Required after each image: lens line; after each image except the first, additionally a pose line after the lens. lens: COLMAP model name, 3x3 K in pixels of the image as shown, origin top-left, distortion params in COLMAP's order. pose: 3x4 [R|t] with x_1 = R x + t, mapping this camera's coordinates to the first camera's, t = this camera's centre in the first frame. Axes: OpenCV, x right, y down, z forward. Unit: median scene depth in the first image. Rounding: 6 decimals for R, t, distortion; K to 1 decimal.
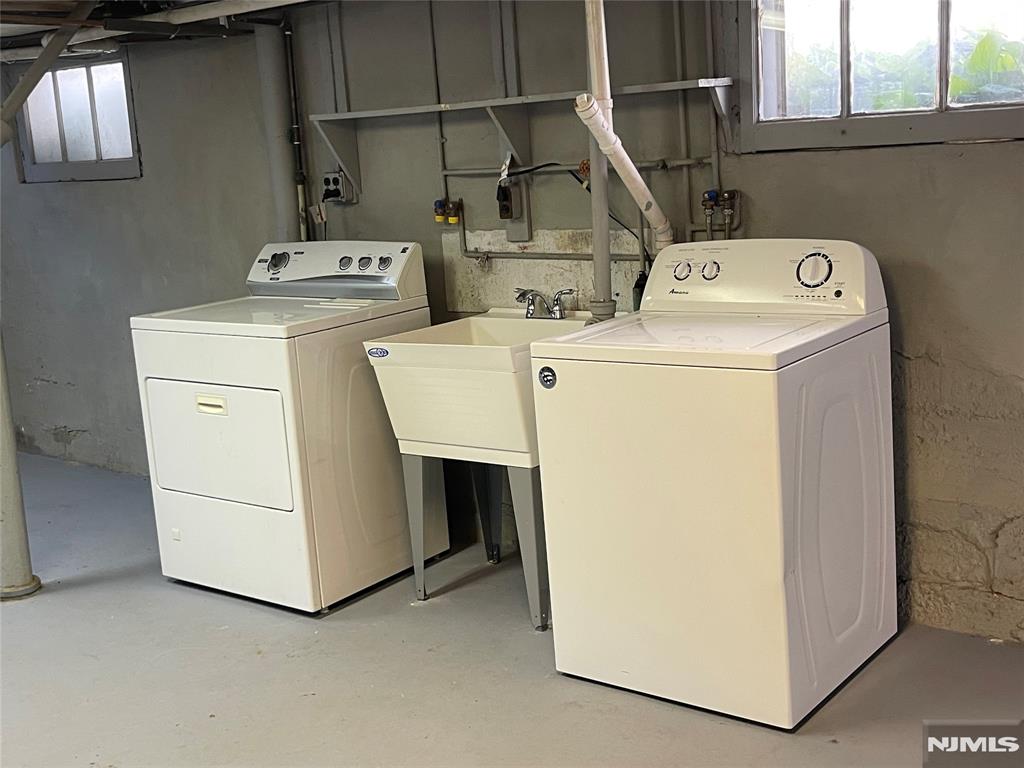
lens RADIAL K [[1263.5, 0, 512.0], [0, 1263.5, 384.0], [0, 0, 1]] dist [0.102757, -0.004180]
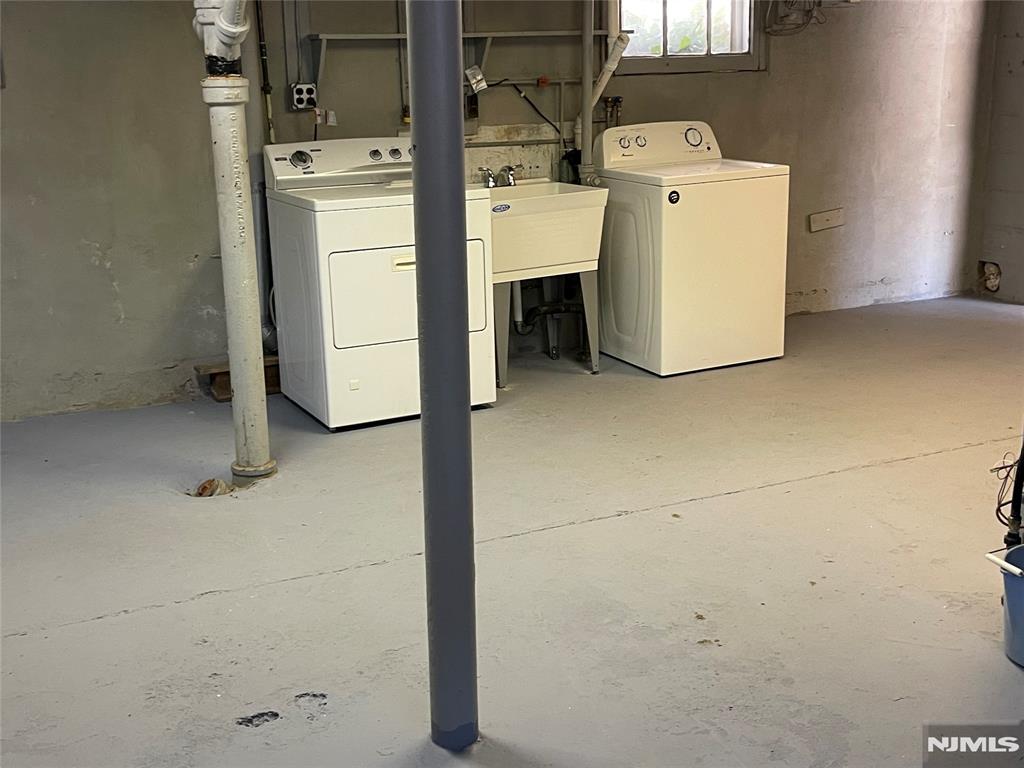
lens RADIAL K [[1263.5, 0, 512.0], [0, 1263.5, 384.0], [0, 0, 1]] dist [0.102757, -0.004180]
pose [[0.427396, -0.173151, 0.887328, -1.325518], [0.169180, 0.979468, 0.109642, 0.013563], [-0.888094, 0.103257, 0.447914, 0.358507]]
